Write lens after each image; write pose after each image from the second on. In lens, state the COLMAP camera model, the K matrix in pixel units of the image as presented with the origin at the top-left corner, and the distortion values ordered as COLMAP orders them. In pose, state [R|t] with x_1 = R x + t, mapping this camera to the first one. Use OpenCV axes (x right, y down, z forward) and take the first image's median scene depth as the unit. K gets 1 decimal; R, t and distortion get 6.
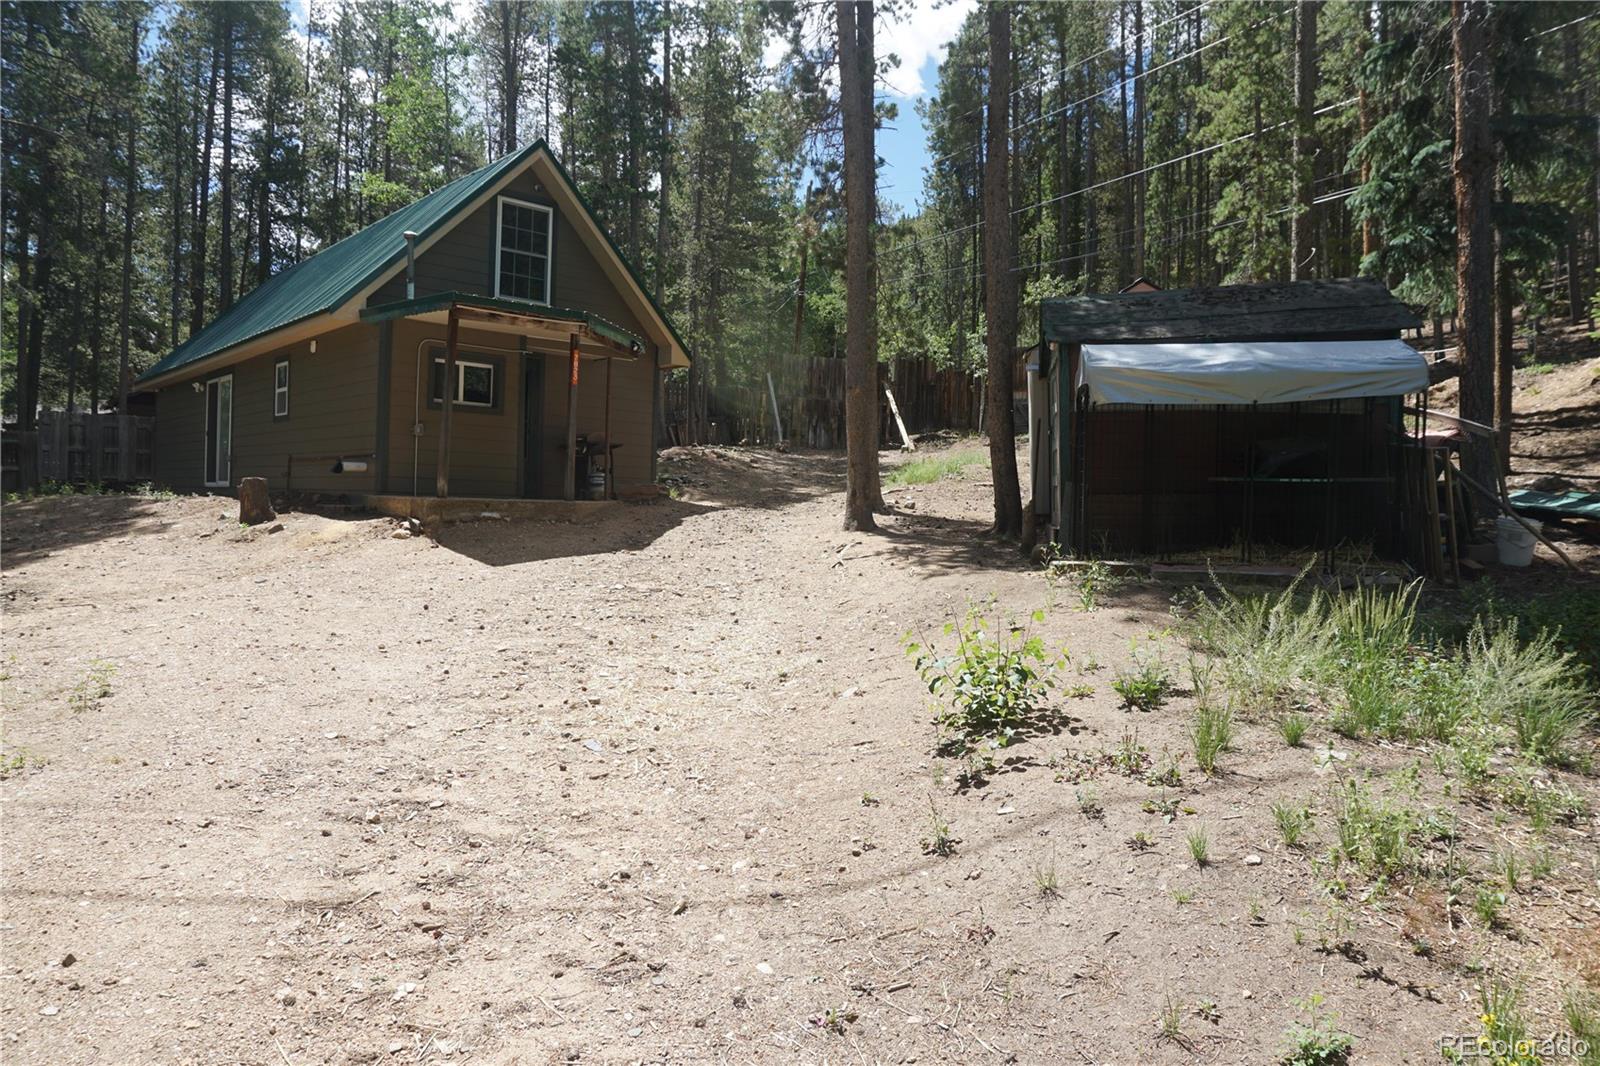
lens RADIAL K [[1067.3, 0, 801.5], [0, 1067.3, 537.5], [0, 0, 1]] dist [-0.052889, 0.039015]
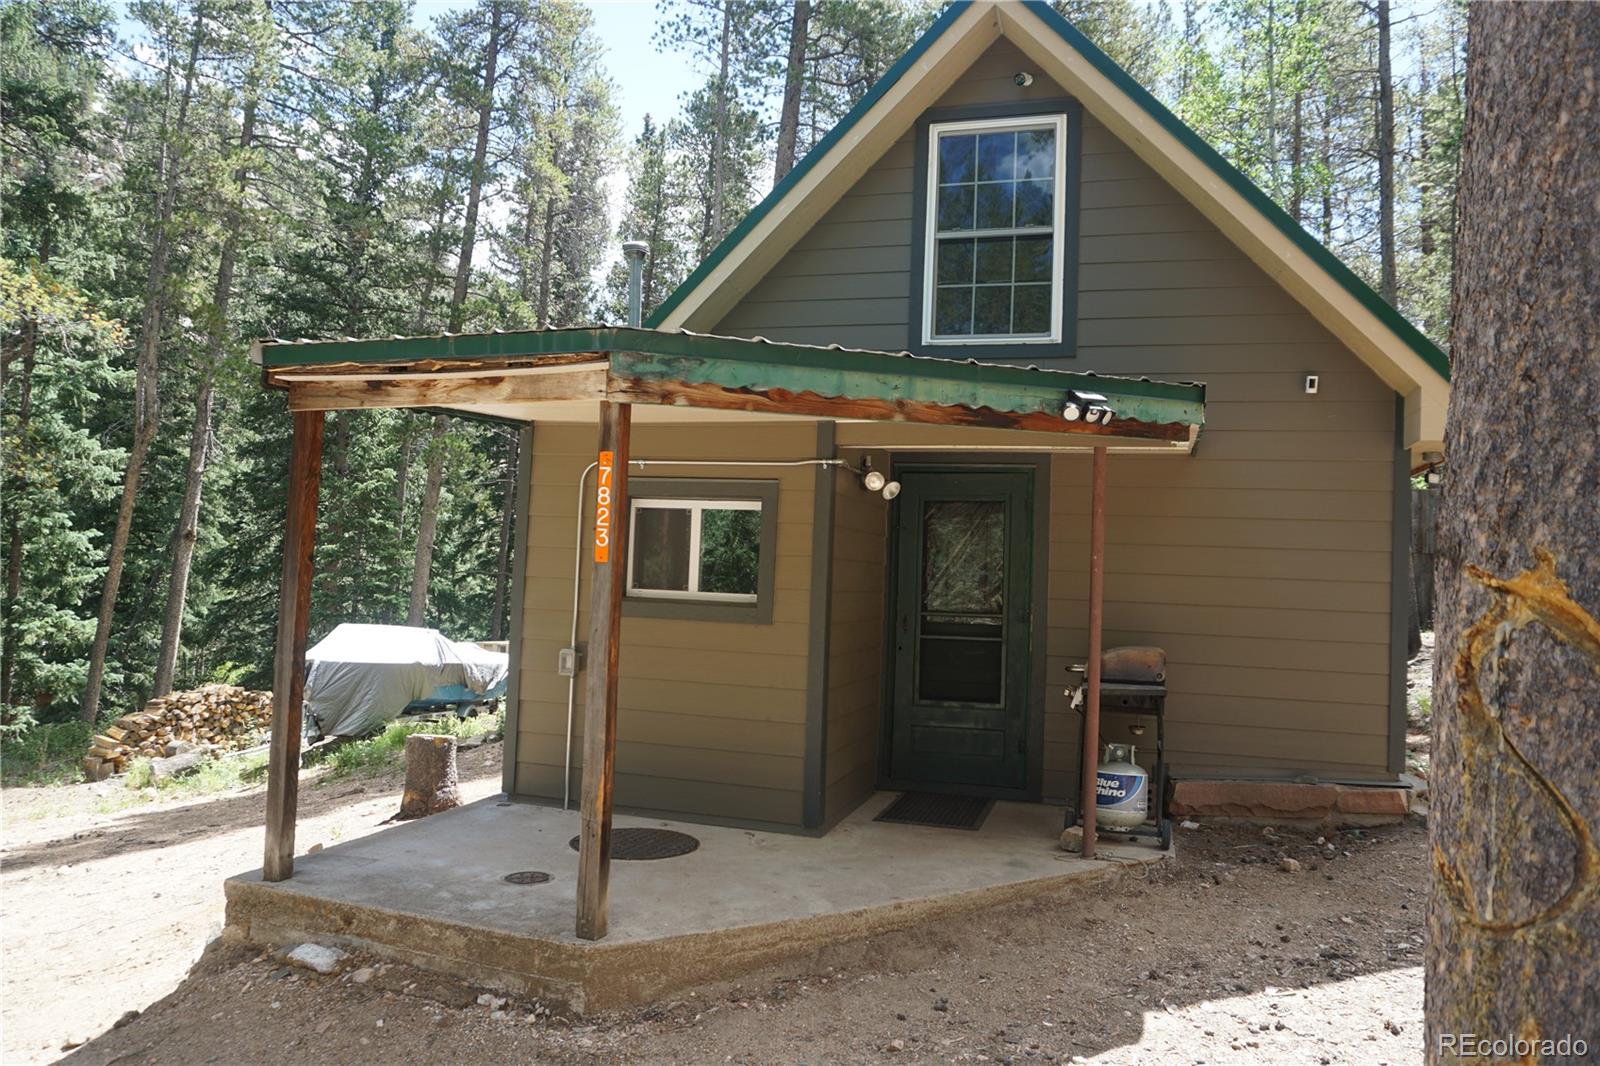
lens RADIAL K [[1067.3, 0, 783.0], [0, 1067.3, 536.9], [0, 0, 1]] dist [-0.052889, 0.039015]
pose [[0.513100, -0.045903, -0.857101, 0.066105], [-0.047099, 0.995559, -0.081514, -0.104479], [0.857036, 0.082193, 0.508659, 0.723158]]
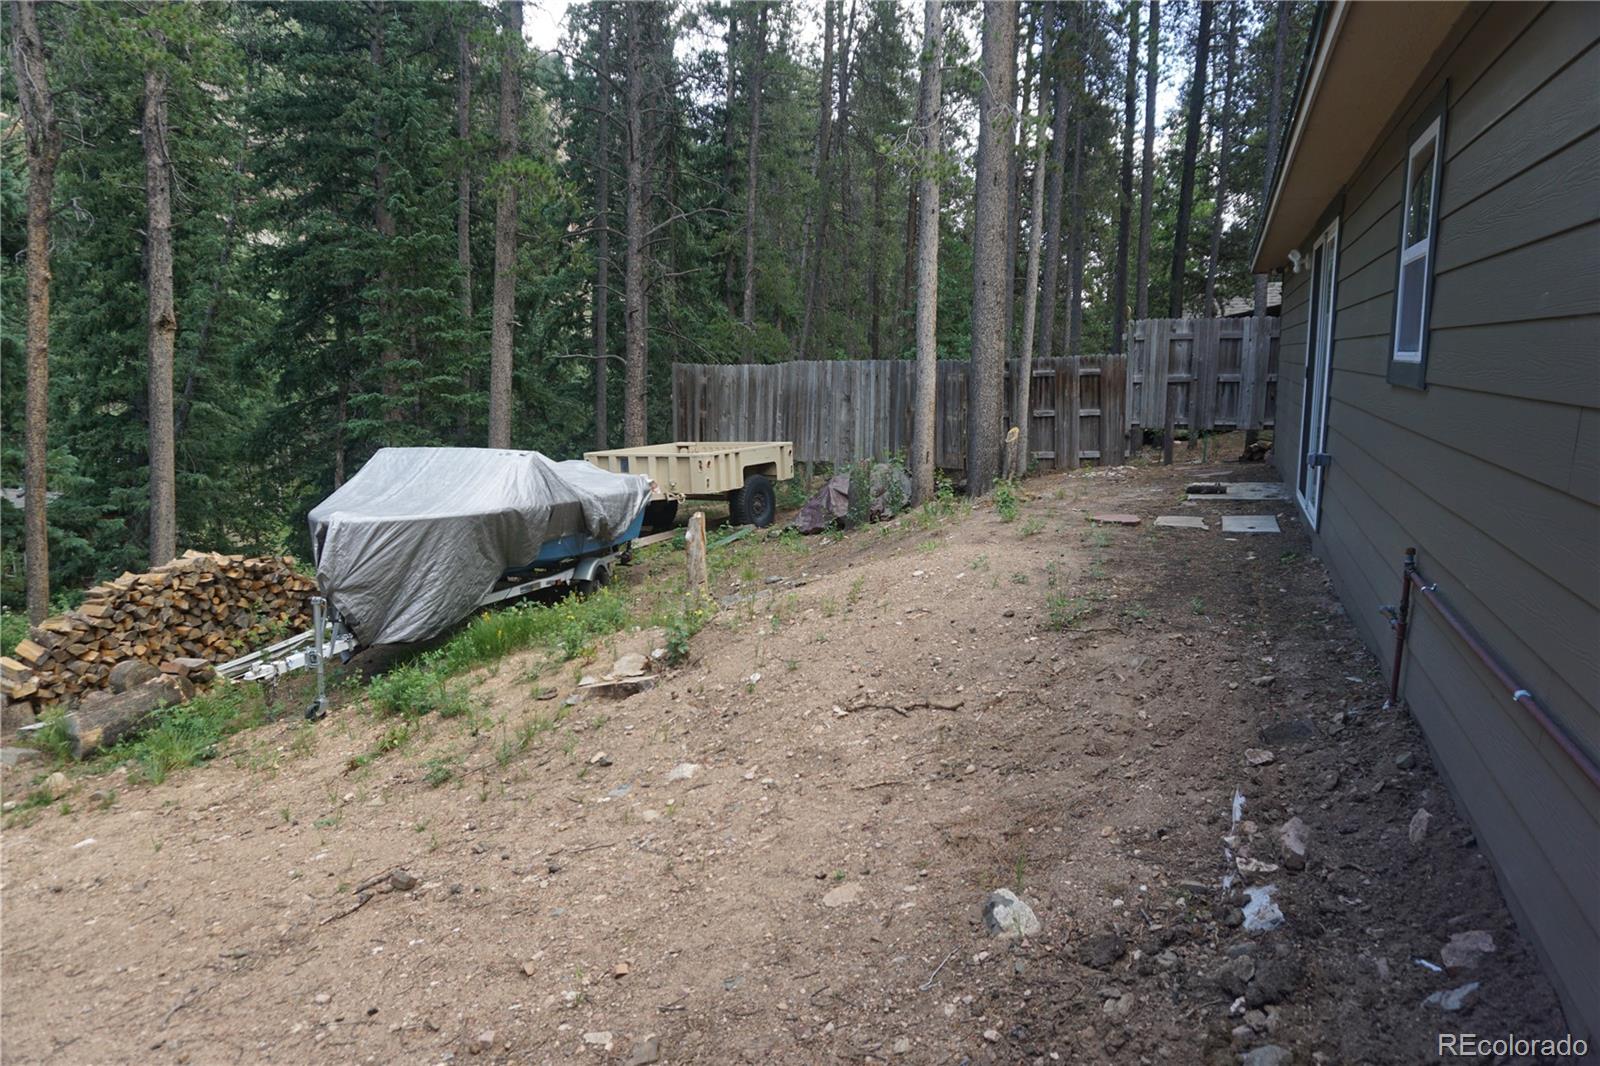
lens RADIAL K [[1067.3, 0, 799.1], [0, 1067.3, 529.9], [0, 0, 1]] dist [-0.052889, 0.039015]
pose [[0.454600, 0.113688, -0.883410, -0.368967], [-0.005633, 0.992168, 0.124786, -0.116044], [0.890678, -0.051752, 0.451680, 0.820981]]
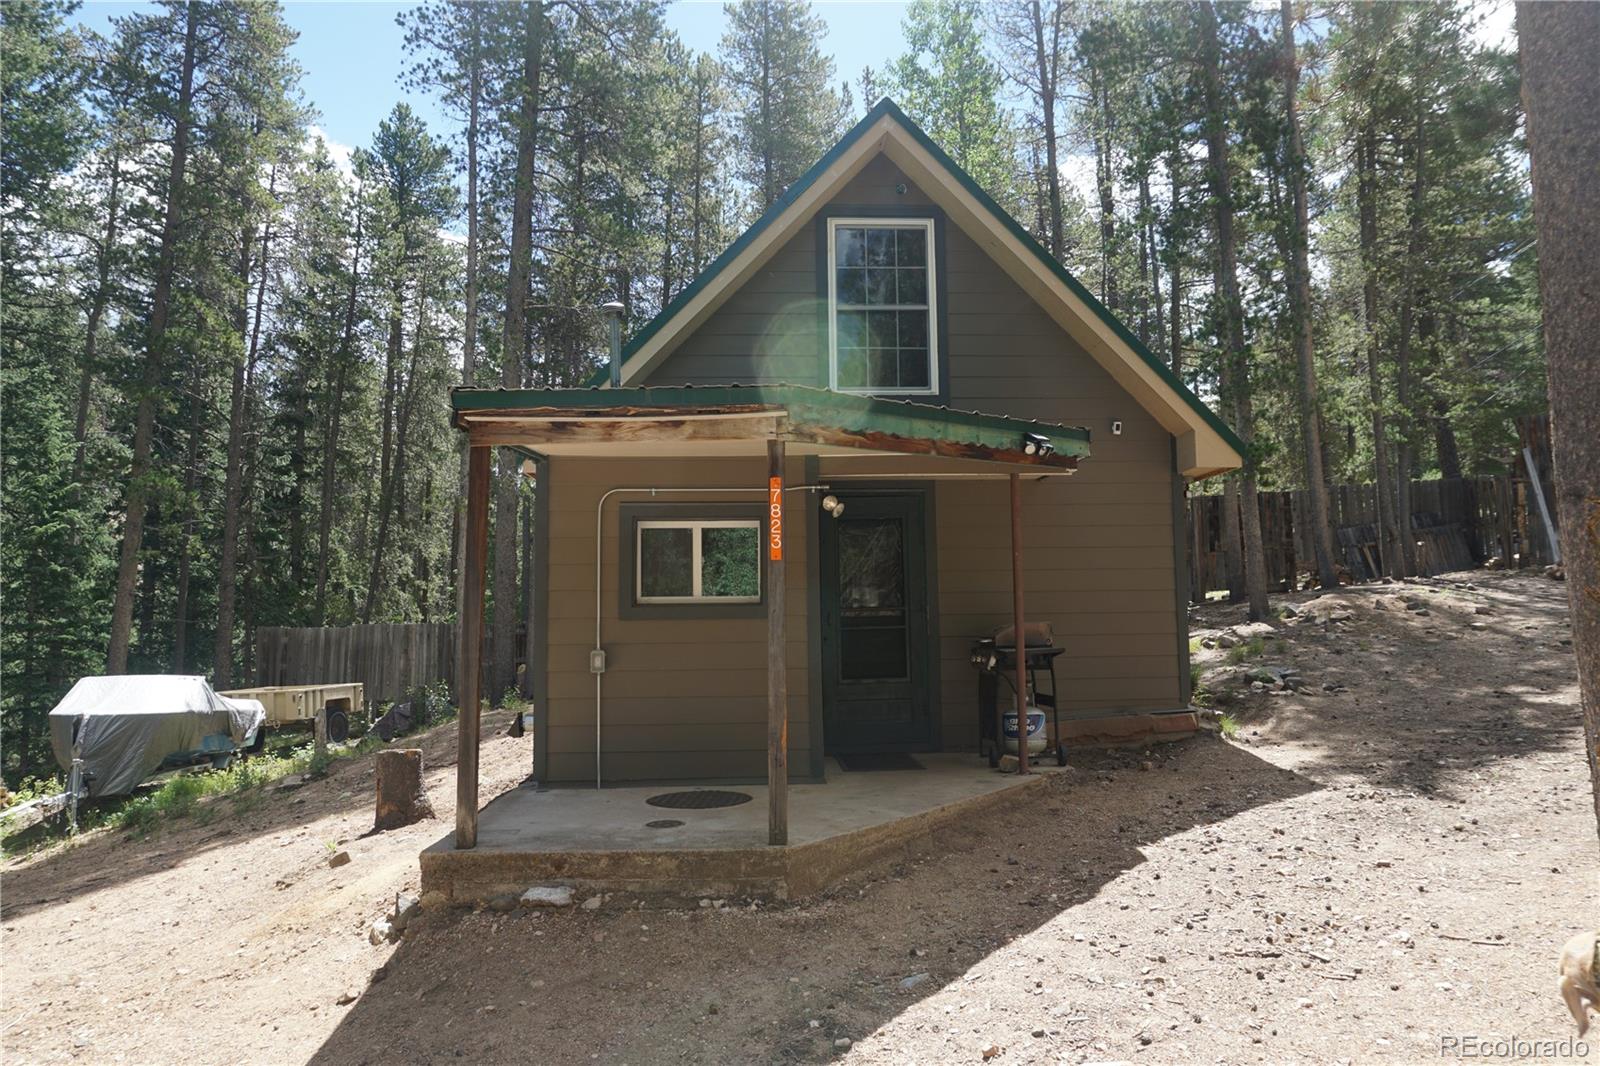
lens RADIAL K [[1067.3, 0, 788.5], [0, 1067.3, 532.0], [0, 0, 1]] dist [-0.052889, 0.039015]
pose [[0.767588, -0.094080, -0.634001, 0.045446], [0.019919, 0.992192, -0.123117, -0.084197], [0.640633, 0.081875, 0.763469, 0.558680]]
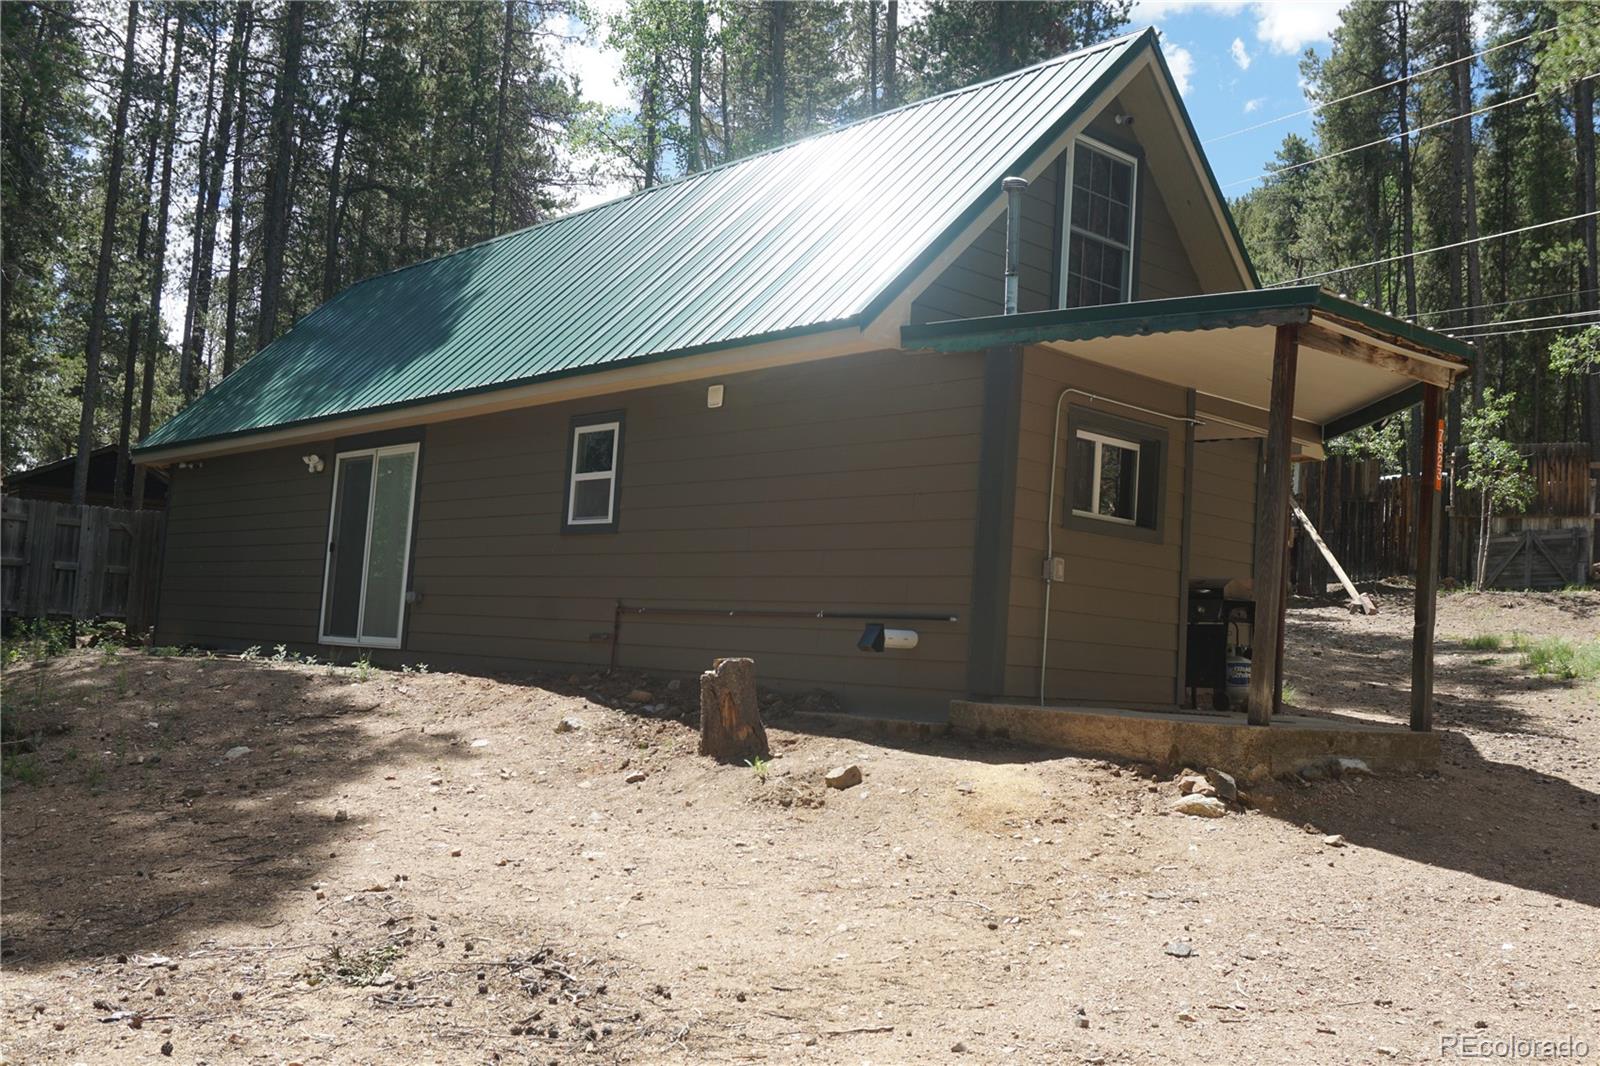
lens RADIAL K [[1573.9, 0, 807.0], [0, 1573.9, 547.0], [0, 0, 1]] dist [-0.018385, 0.000000]
pose [[0.999437, 0.033504, -0.001826, -0.406916], [-0.033510, 0.993875, -0.105306, -0.027135], [-0.001713, 0.105308, 0.994438, 0.237556]]
